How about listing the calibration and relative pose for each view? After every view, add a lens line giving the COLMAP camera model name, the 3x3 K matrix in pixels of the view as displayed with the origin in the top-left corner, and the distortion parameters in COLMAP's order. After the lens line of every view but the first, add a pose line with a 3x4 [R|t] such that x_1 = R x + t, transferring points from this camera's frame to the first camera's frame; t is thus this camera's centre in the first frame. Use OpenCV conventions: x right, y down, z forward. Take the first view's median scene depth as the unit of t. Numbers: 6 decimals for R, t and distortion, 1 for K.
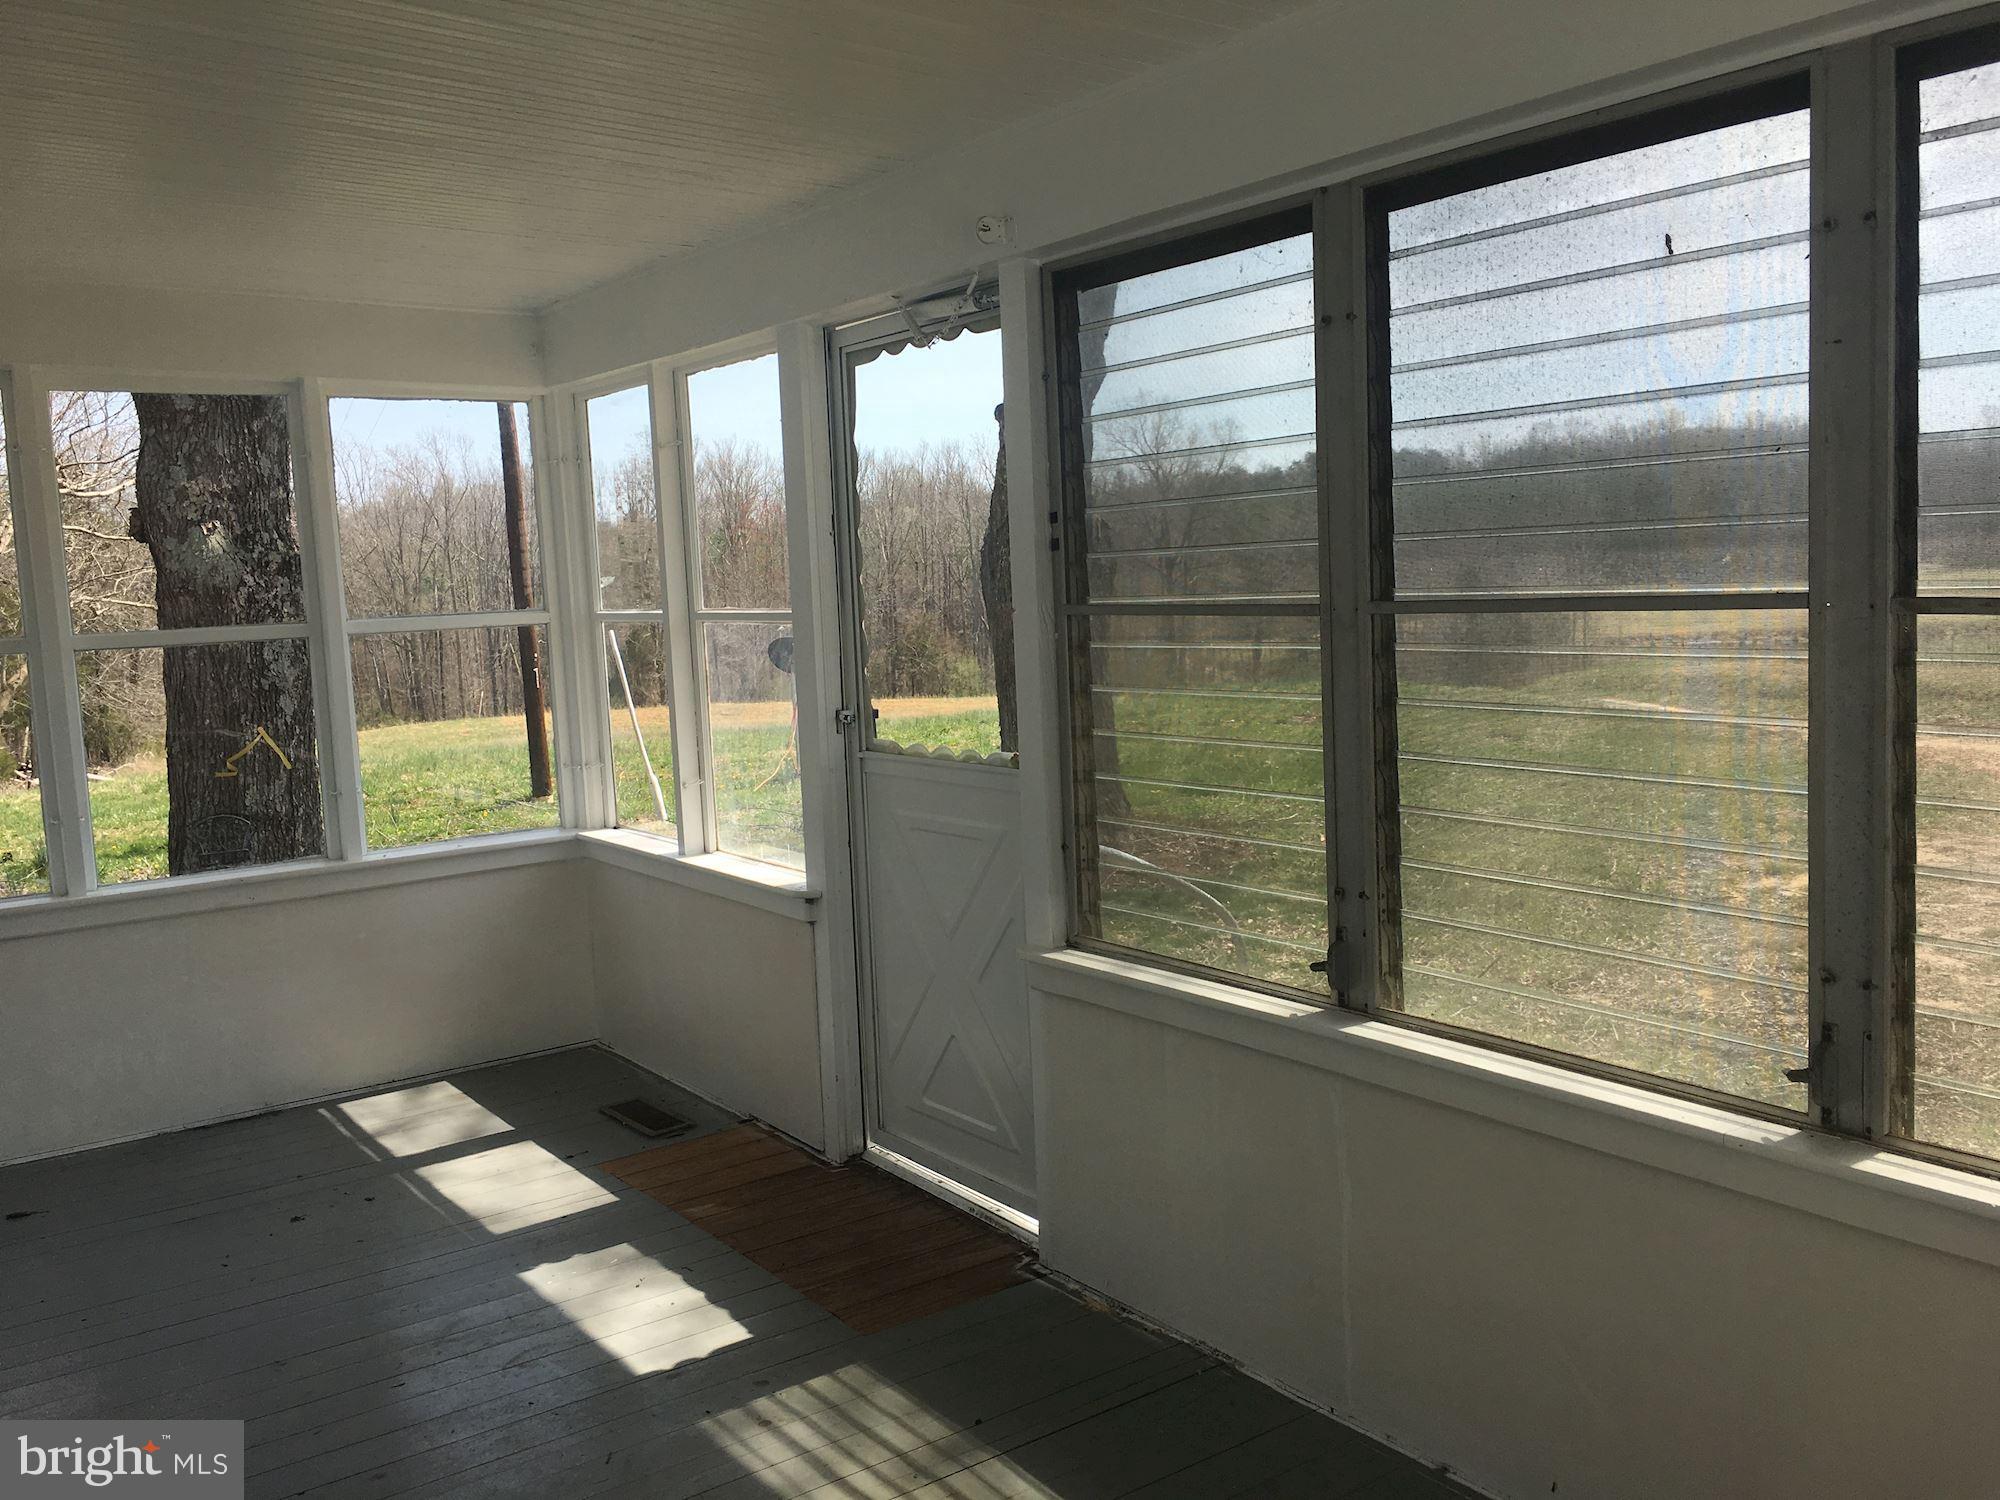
lens RADIAL K [[1692.8, 0, 1000.0], [0, 1692.8, 750.0], [0, 0, 1]] dist [0.074040, -0.139194]
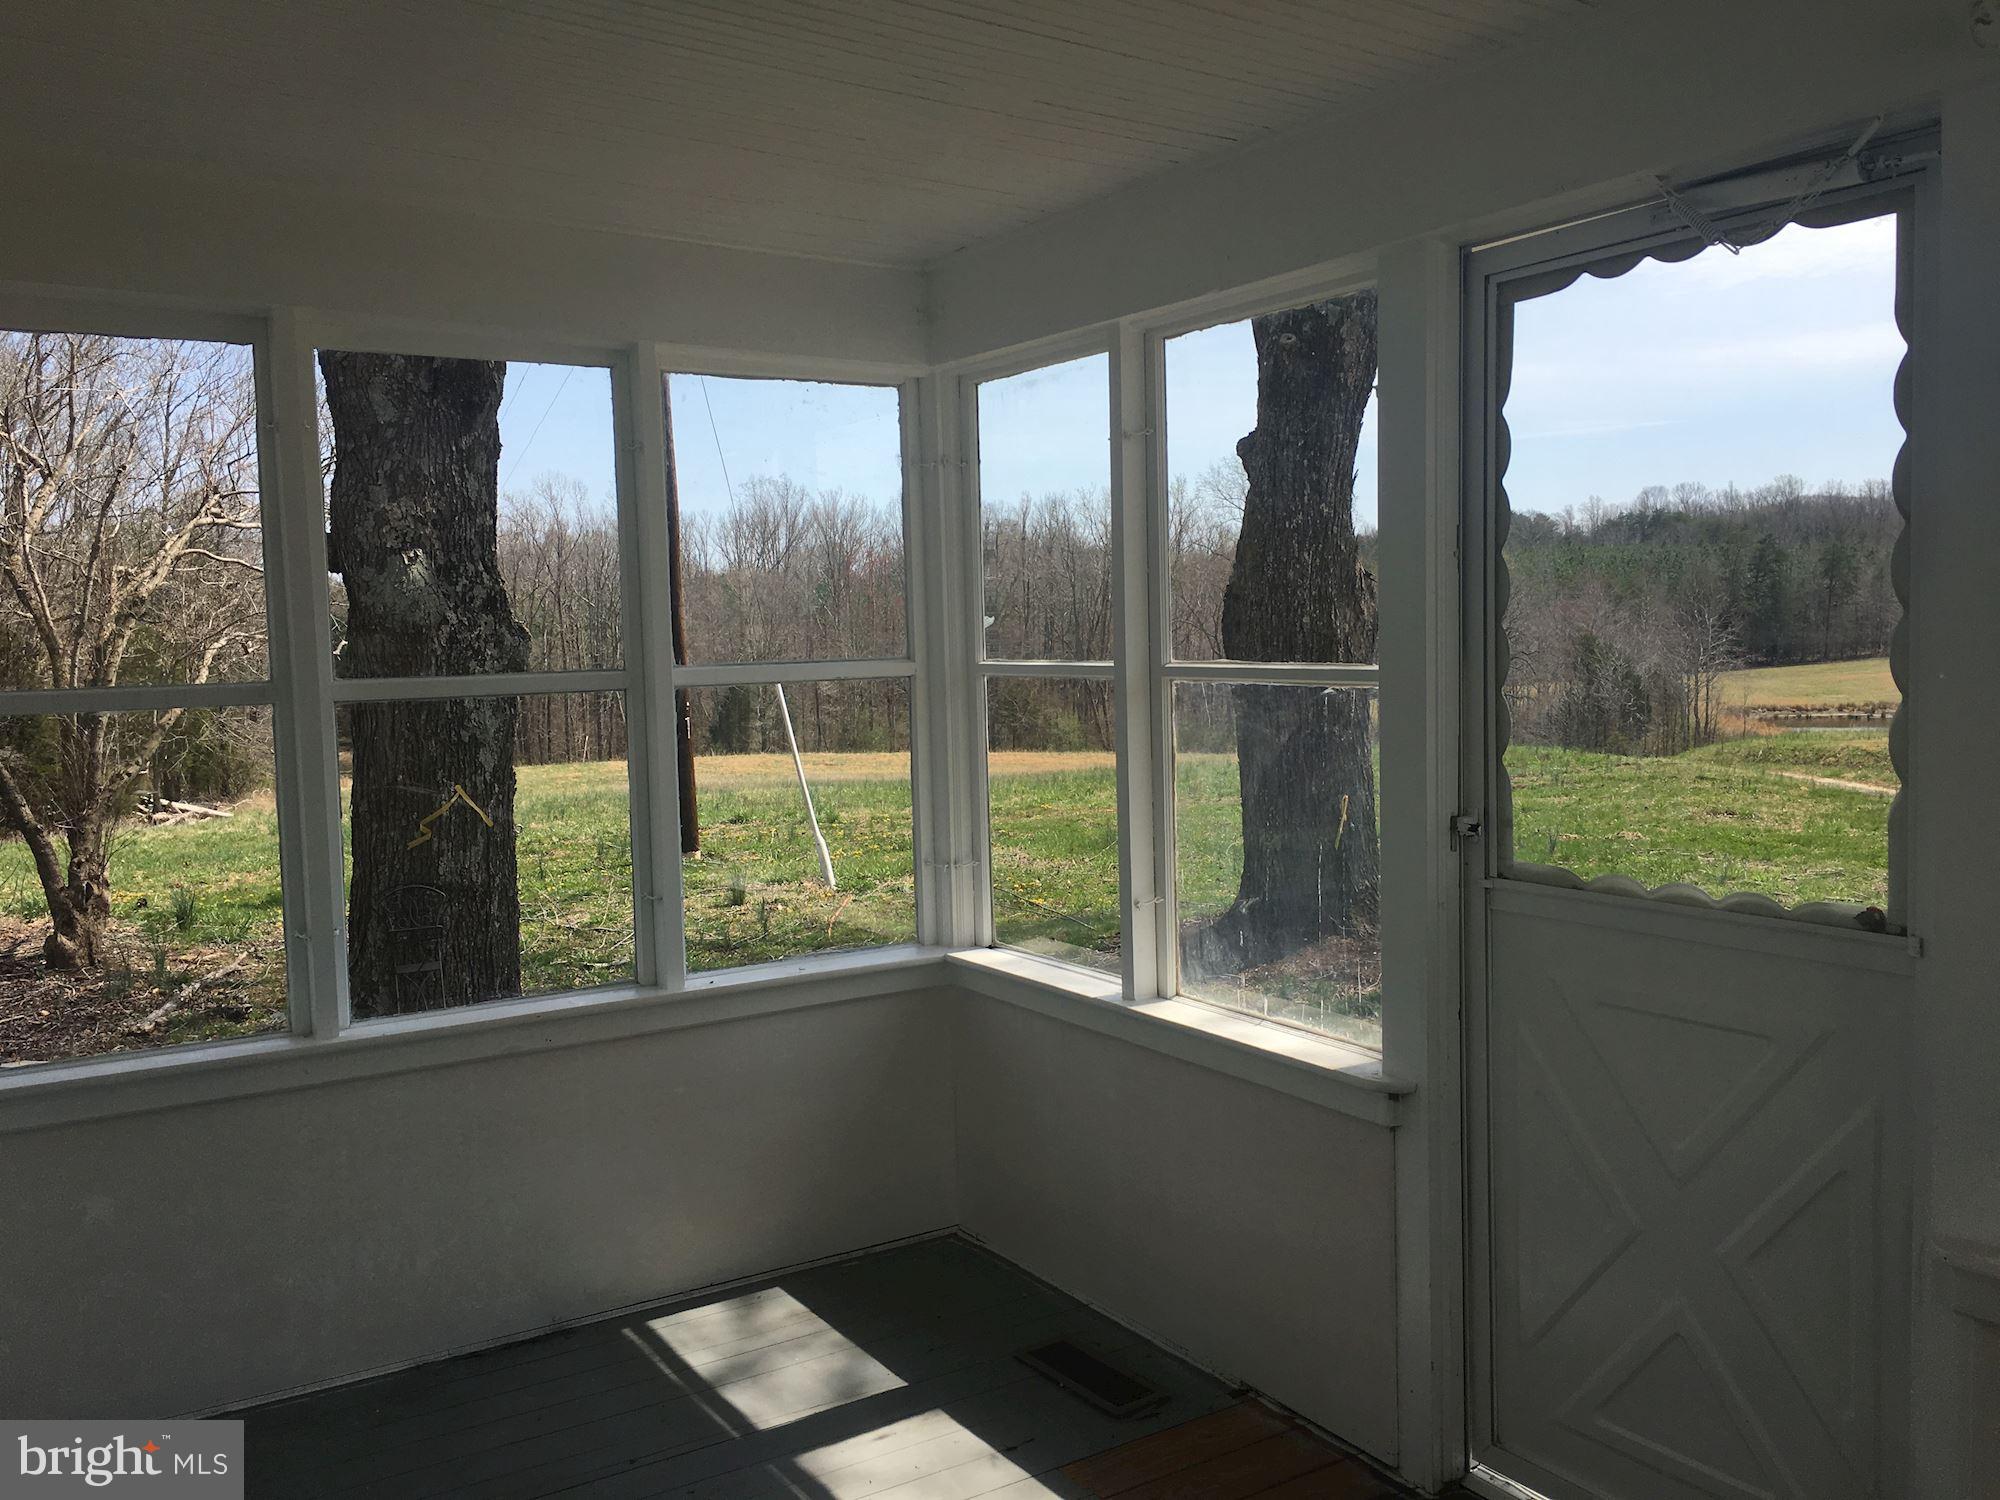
lens RADIAL K [[1717.1, 0, 993.9], [0, 1717.1, 758.0], [0, 0, 1]] dist [0.075880, -0.113755]
pose [[0.997624, 0.023139, -0.064899, -0.188163], [-0.024923, 0.999330, -0.026810, -0.019016], [0.064235, 0.028364, 0.997532, 0.247089]]
